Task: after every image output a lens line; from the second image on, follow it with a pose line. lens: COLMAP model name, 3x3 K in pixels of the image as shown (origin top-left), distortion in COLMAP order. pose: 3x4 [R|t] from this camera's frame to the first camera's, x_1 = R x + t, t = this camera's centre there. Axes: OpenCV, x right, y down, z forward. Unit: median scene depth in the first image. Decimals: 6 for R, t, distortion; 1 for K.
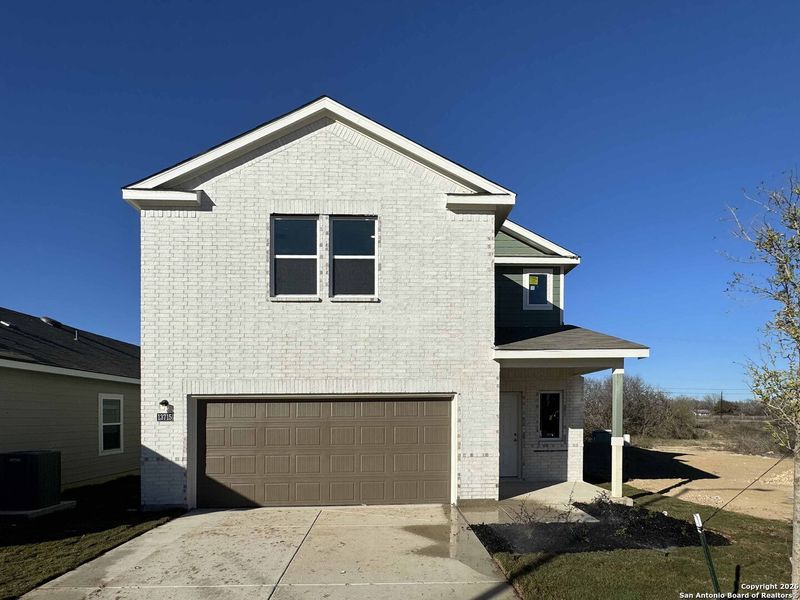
lens RADIAL K [[317.5, 0, 399.5], [0, 317.5, 300.0], [0, 0, 1]] dist [0.001606, 0.000157]
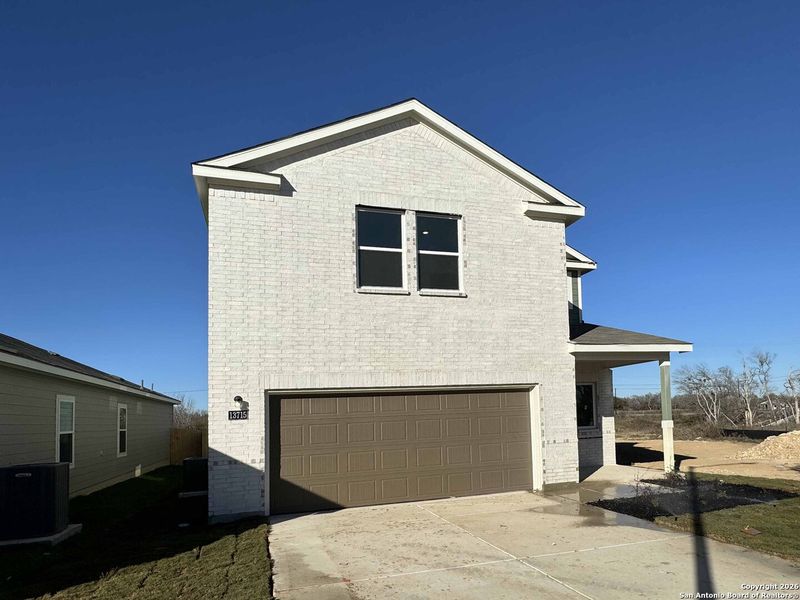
lens RADIAL K [[317.5, 0, 445.6], [0, 317.5, 278.4], [0, 0, 1]] dist [0.001606, 0.000157]
pose [[0.982882, 0.046272, 0.178331, -0.315965], [-0.036805, 0.997750, -0.056037, 0.005511], [-0.180523, 0.048514, 0.982374, -0.022677]]
